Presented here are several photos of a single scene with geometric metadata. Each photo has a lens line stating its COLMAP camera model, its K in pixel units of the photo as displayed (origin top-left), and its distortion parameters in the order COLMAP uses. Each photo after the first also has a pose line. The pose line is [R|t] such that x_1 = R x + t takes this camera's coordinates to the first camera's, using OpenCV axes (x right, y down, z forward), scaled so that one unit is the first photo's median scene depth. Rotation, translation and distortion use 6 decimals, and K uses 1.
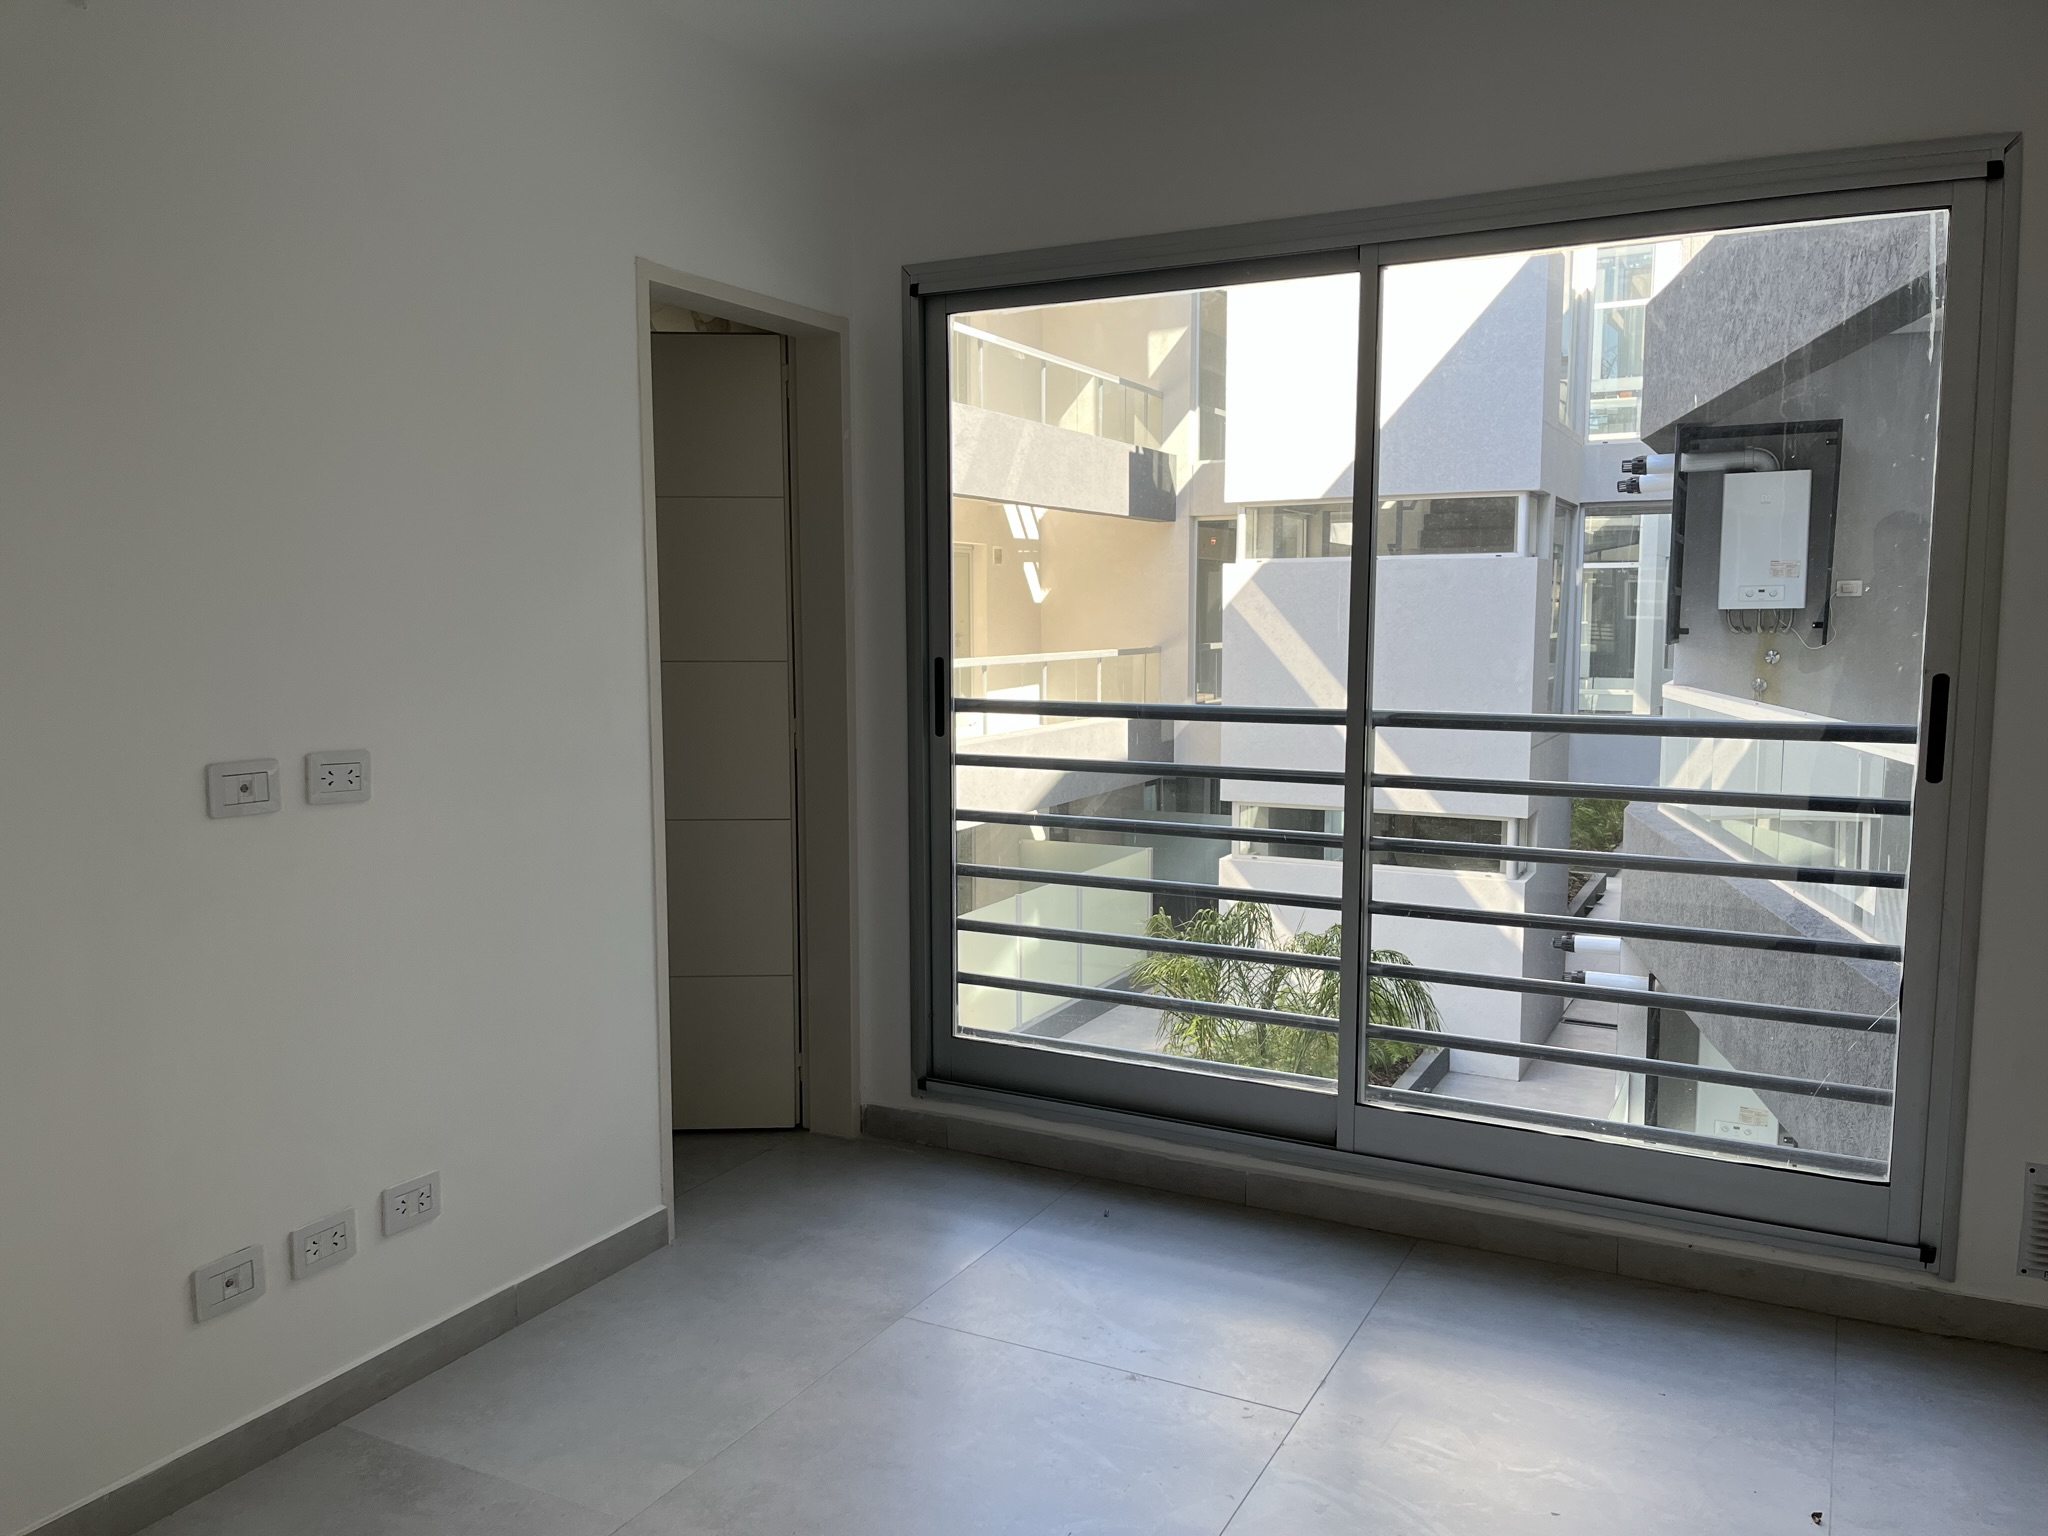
lens RADIAL K [[1550.6, 0, 1031.5], [0, 1550.6, 784.4], [0, 0, 1]] dist [0.070984, -0.093067]
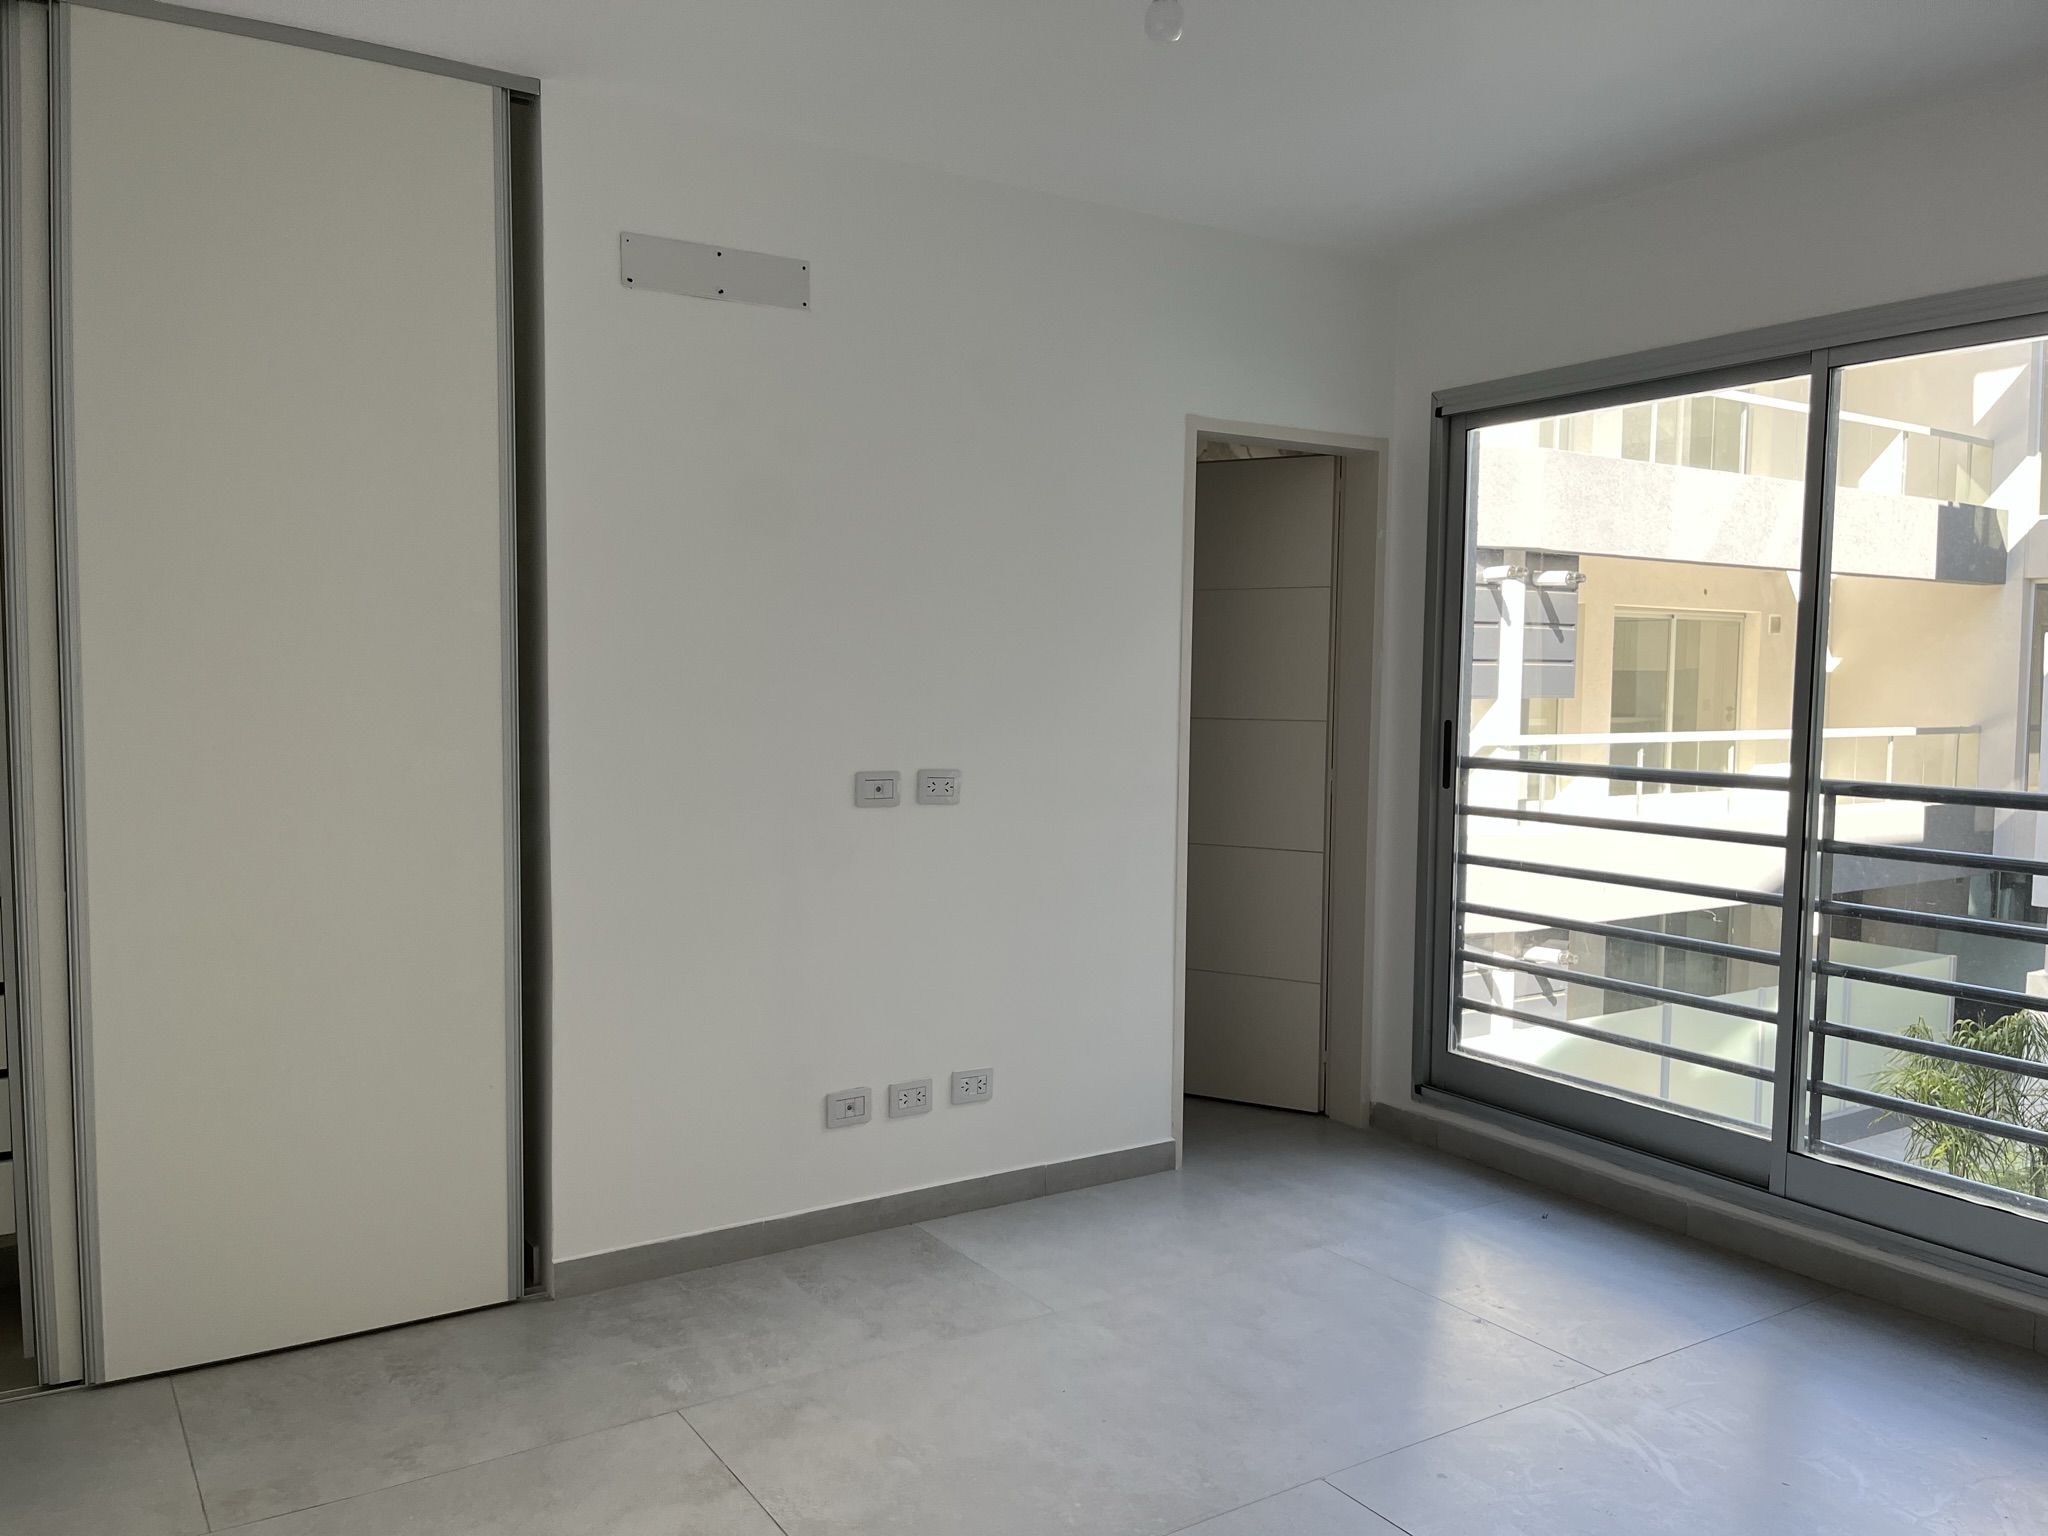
lens RADIAL K [[1557.3, 0, 1013.7], [0, 1557.3, 785.2], [0, 0, 1]] dist [0.064254, -0.087040]
pose [[0.867423, 0.045650, -0.495472, 0.264032], [-0.067421, 0.997382, -0.026140, 0.020751], [0.492982, 0.056079, 0.868230, -0.191817]]
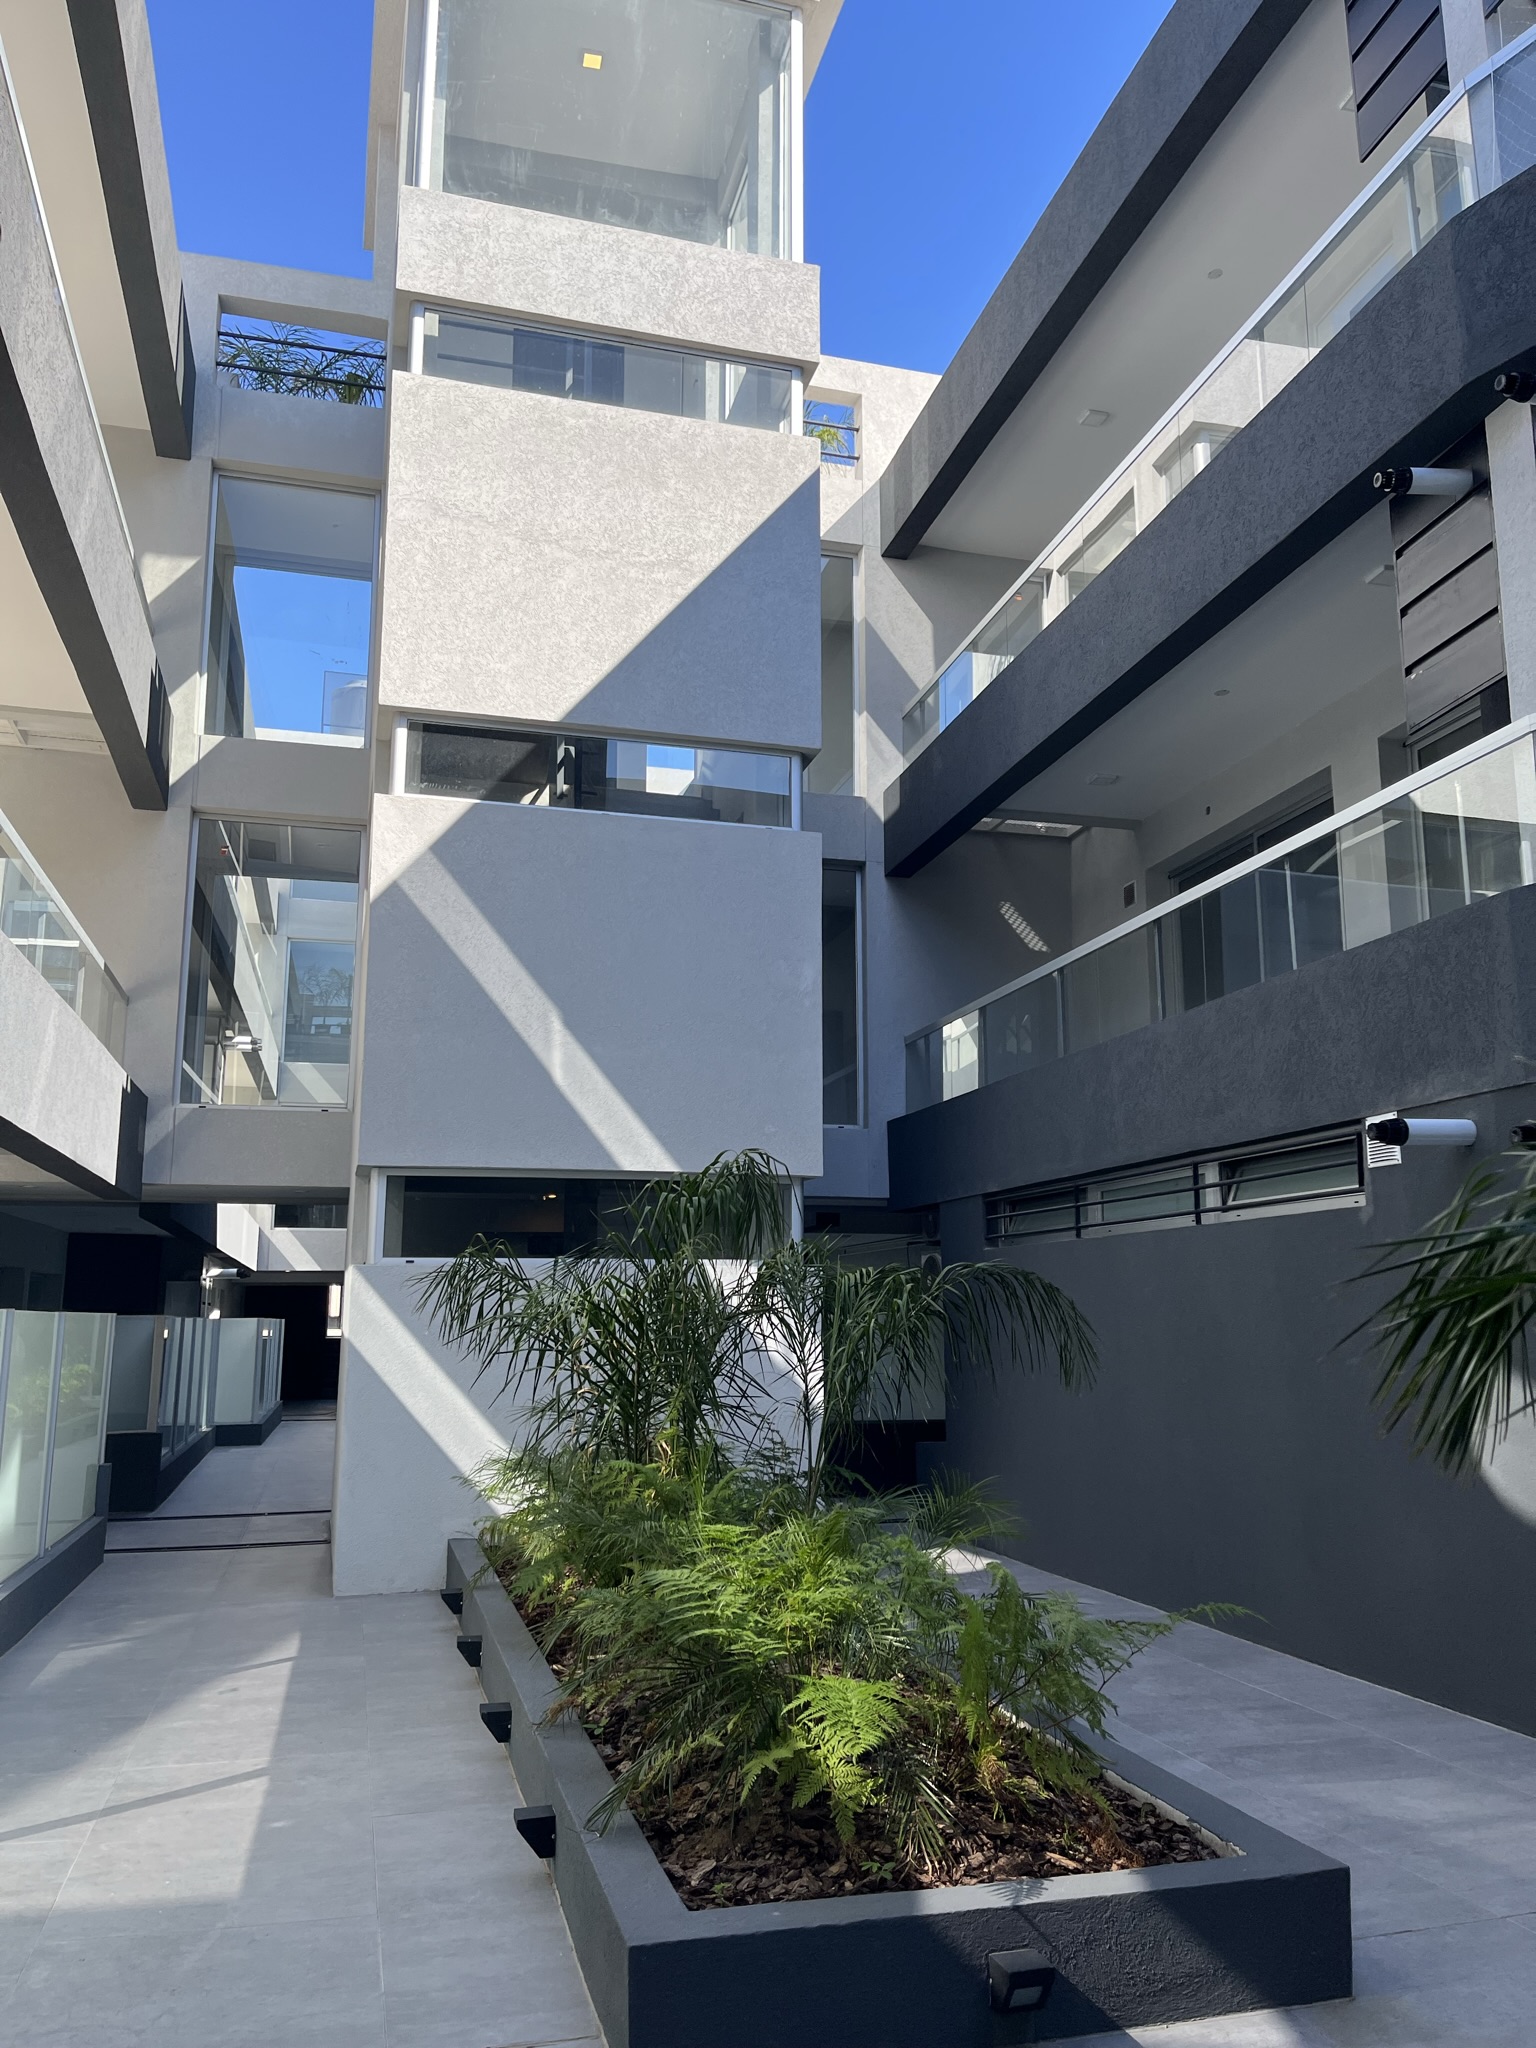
lens RADIAL K [[1535.2, 0, 776.6], [0, 1535.2, 1049.2], [0, 0, 1]] dist [0.056088, -0.054351]
pose [[0.736484, 0.120072, 0.665713, -0.685306], [0.075421, 0.963409, -0.257205, 0.563334], [-0.672237, 0.239636, 0.700480, 1.960573]]
